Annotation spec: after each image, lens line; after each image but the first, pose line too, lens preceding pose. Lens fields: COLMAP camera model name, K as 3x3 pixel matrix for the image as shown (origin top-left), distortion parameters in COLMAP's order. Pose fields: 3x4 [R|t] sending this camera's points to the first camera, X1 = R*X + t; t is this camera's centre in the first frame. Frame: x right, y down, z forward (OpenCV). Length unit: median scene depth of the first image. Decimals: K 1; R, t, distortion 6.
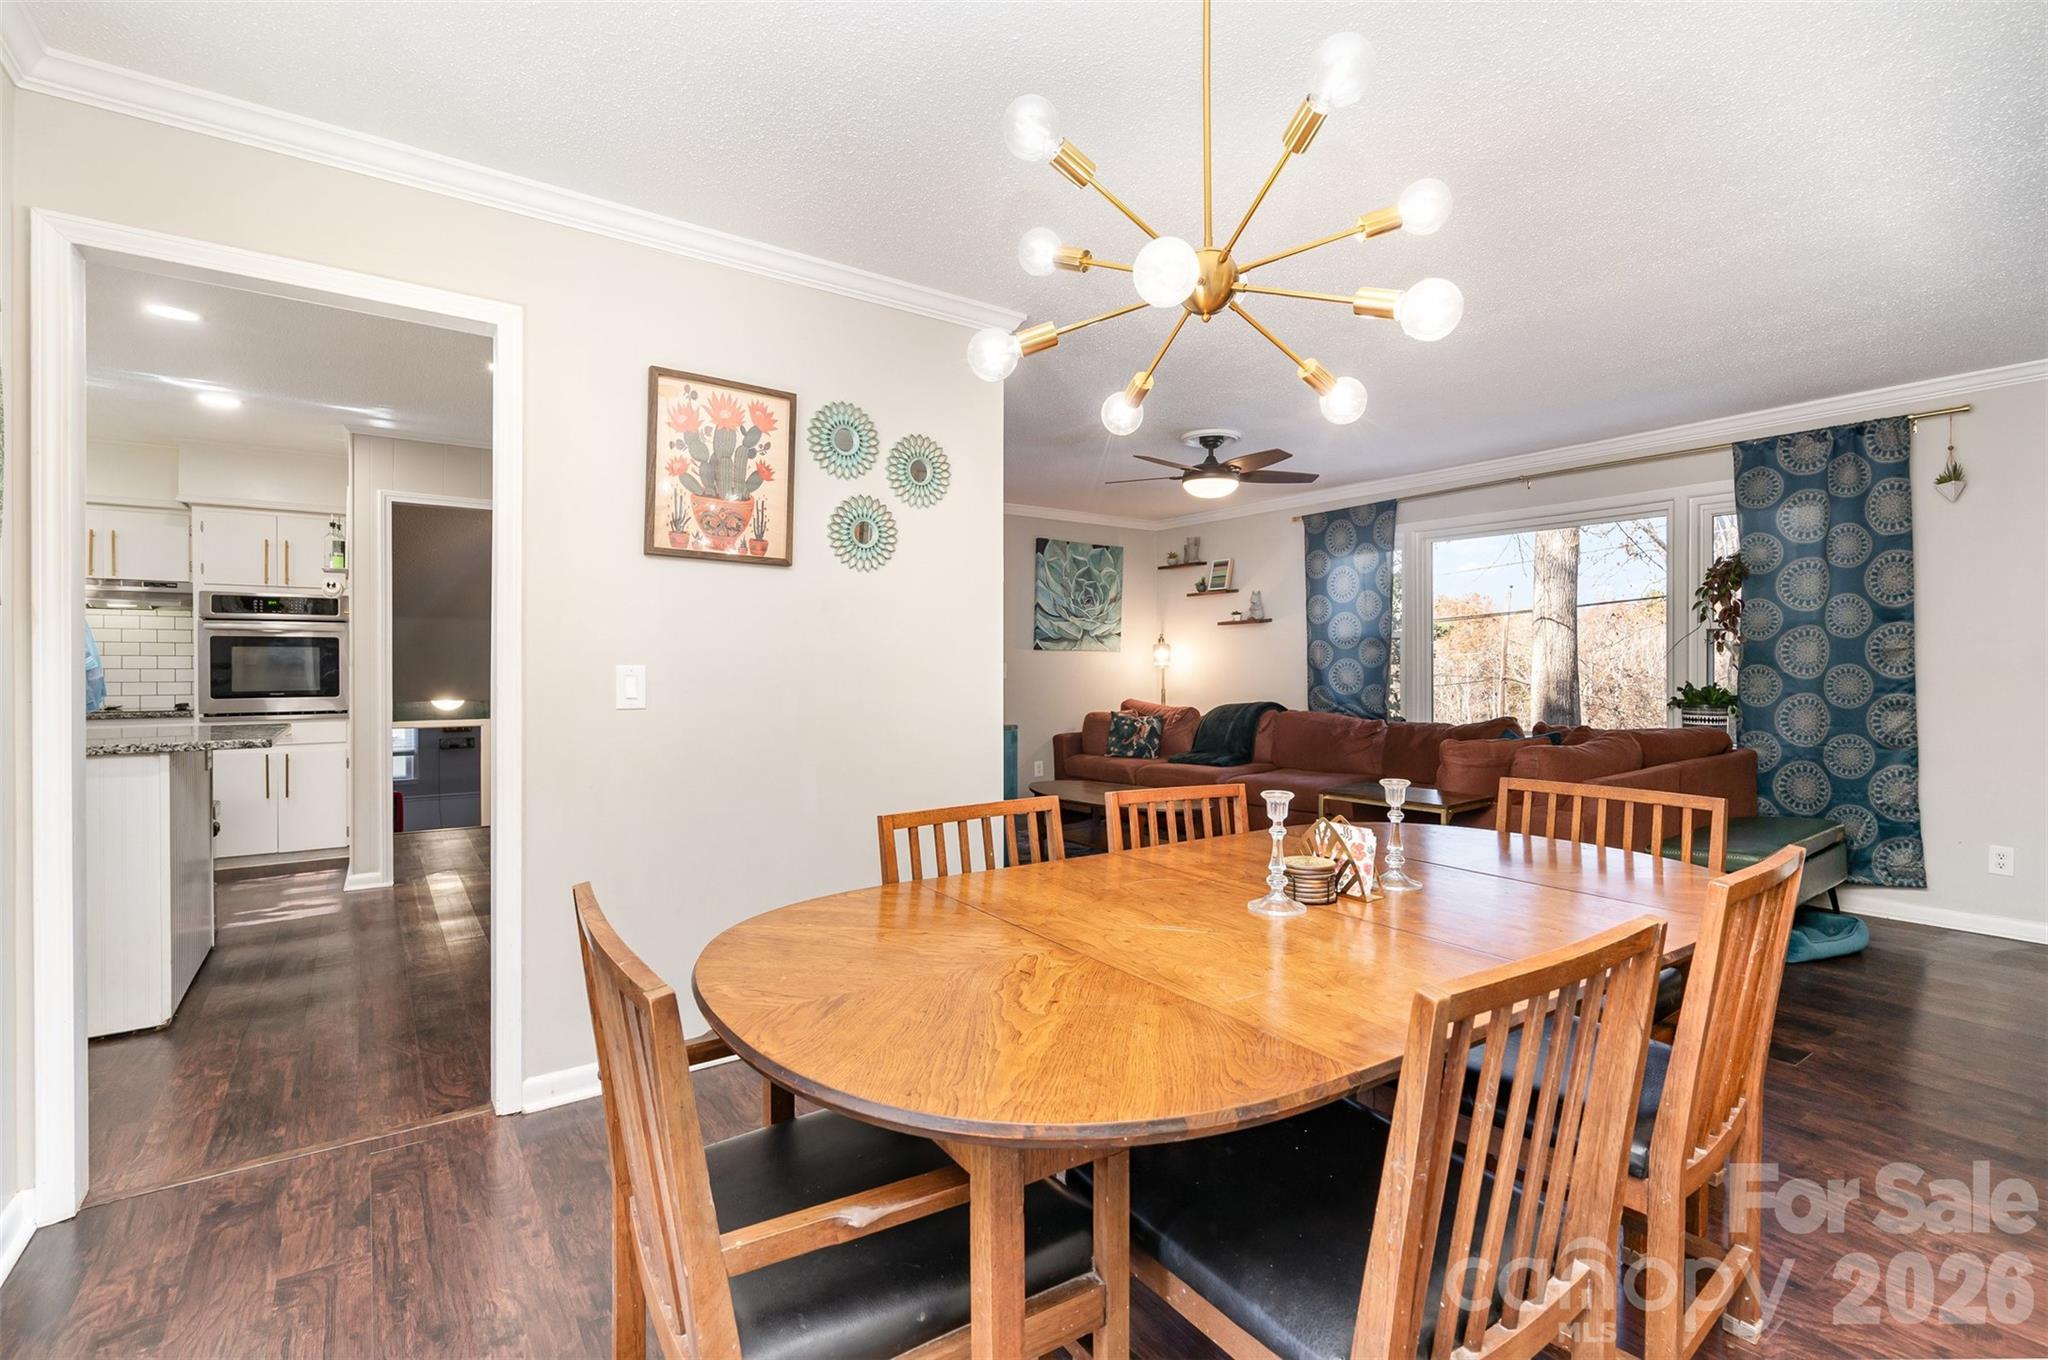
lens RADIAL K [[931.2, 0, 1022.3], [0, 931.2, 667.3], [0, 0, 1]] dist [-0.004265, 0.002233]
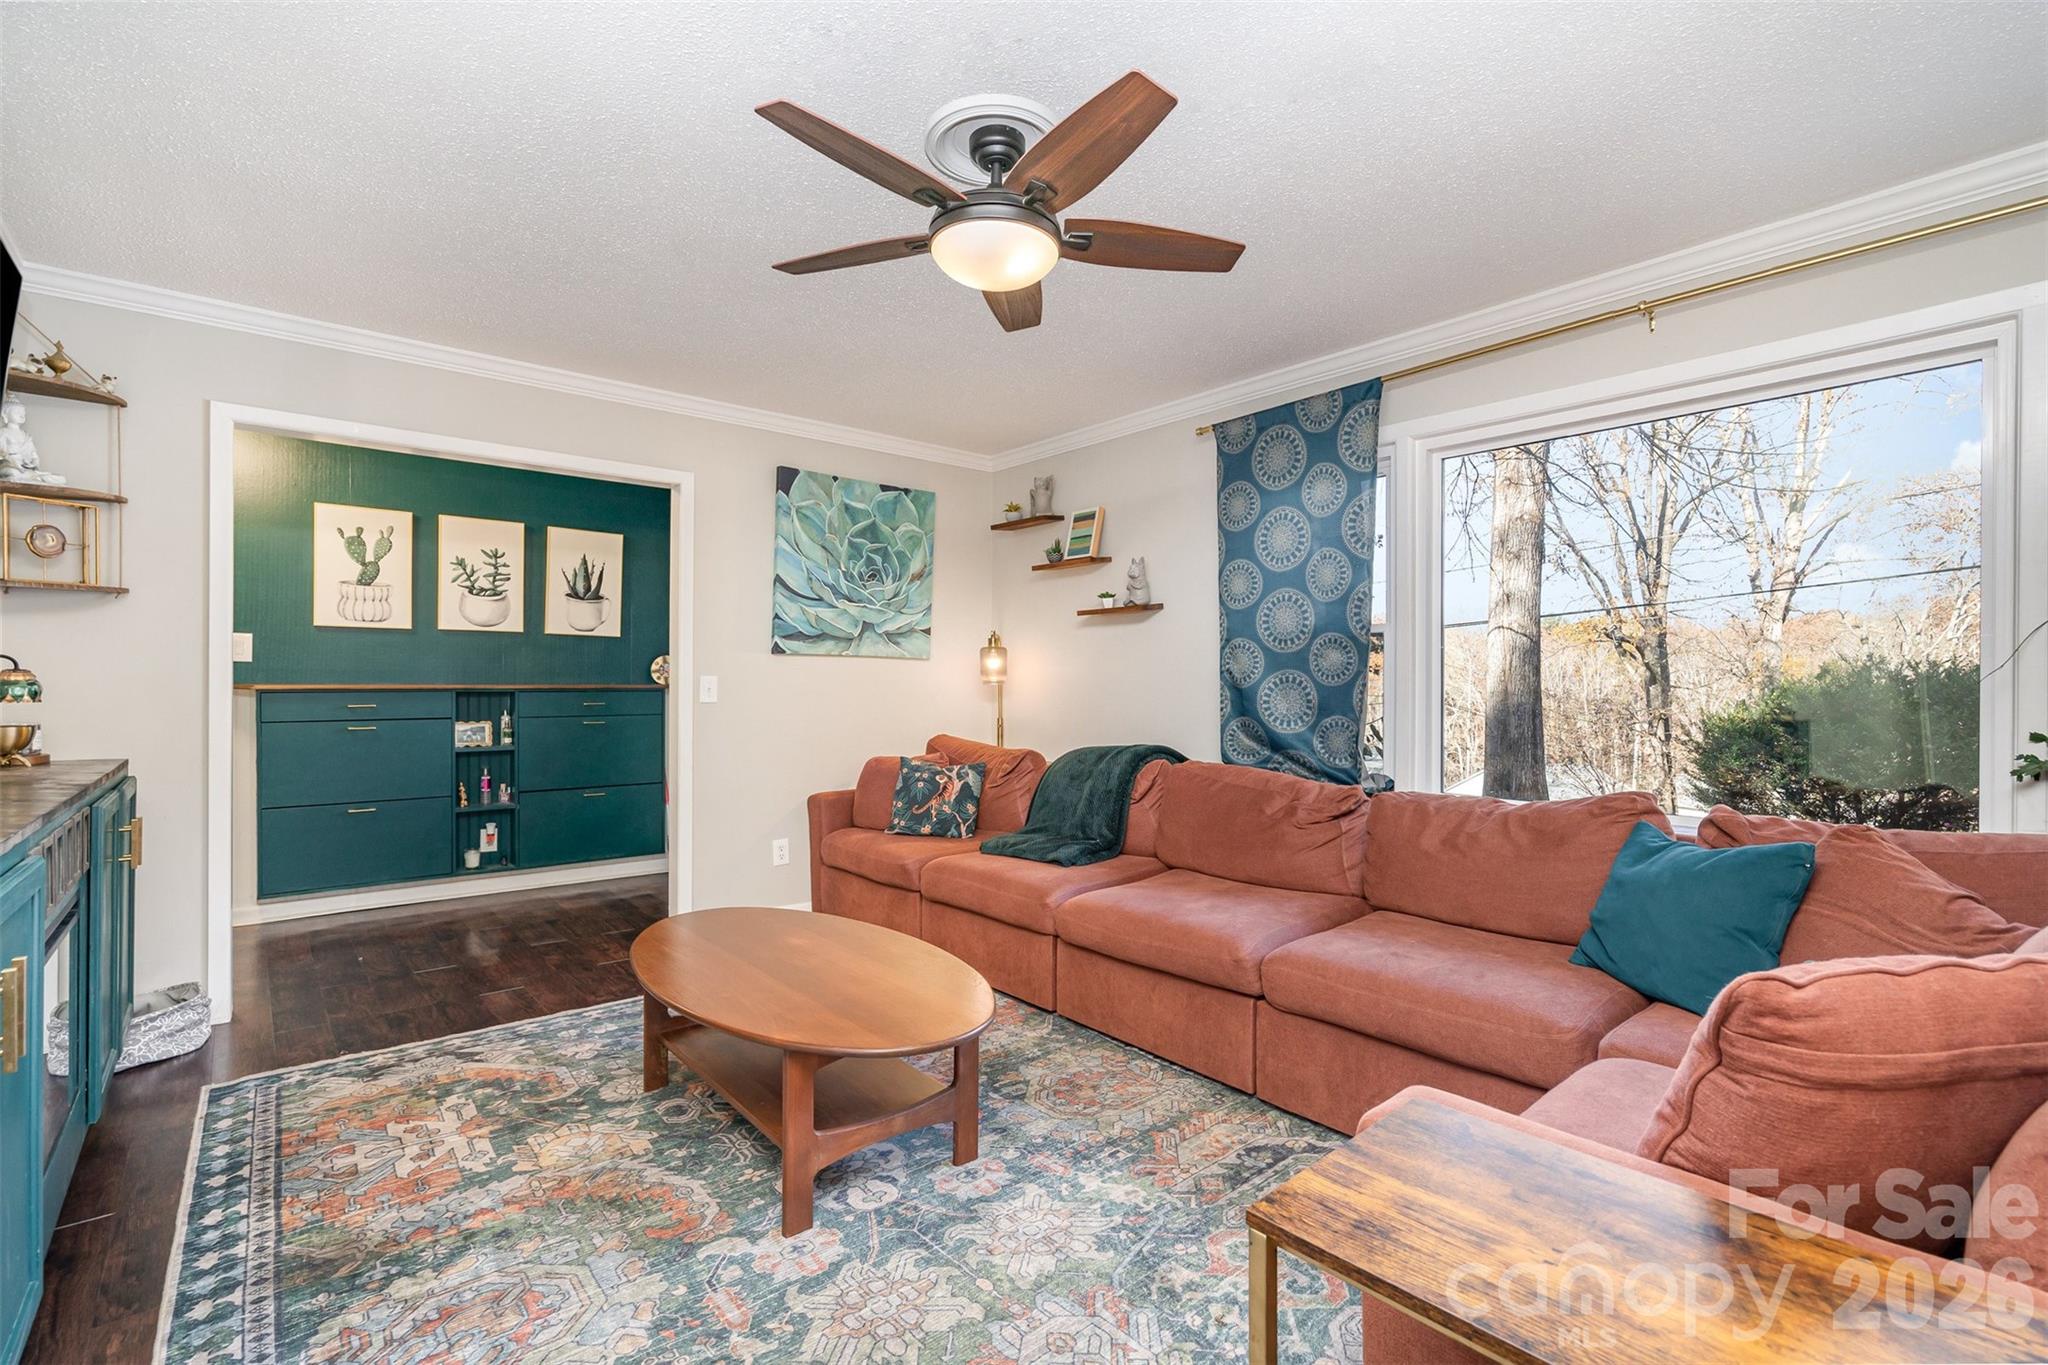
lens RADIAL K [[931.2, 0, 1018.5], [0, 931.2, 693.2], [0, 0, 1]] dist [-0.004265, 0.002233]
pose [[0.996598, 0.004619, 0.082283, 0.122320], [-0.005247, 0.999959, 0.007421, 0.001302], [-0.082245, -0.007828, 0.996581, 0.396475]]
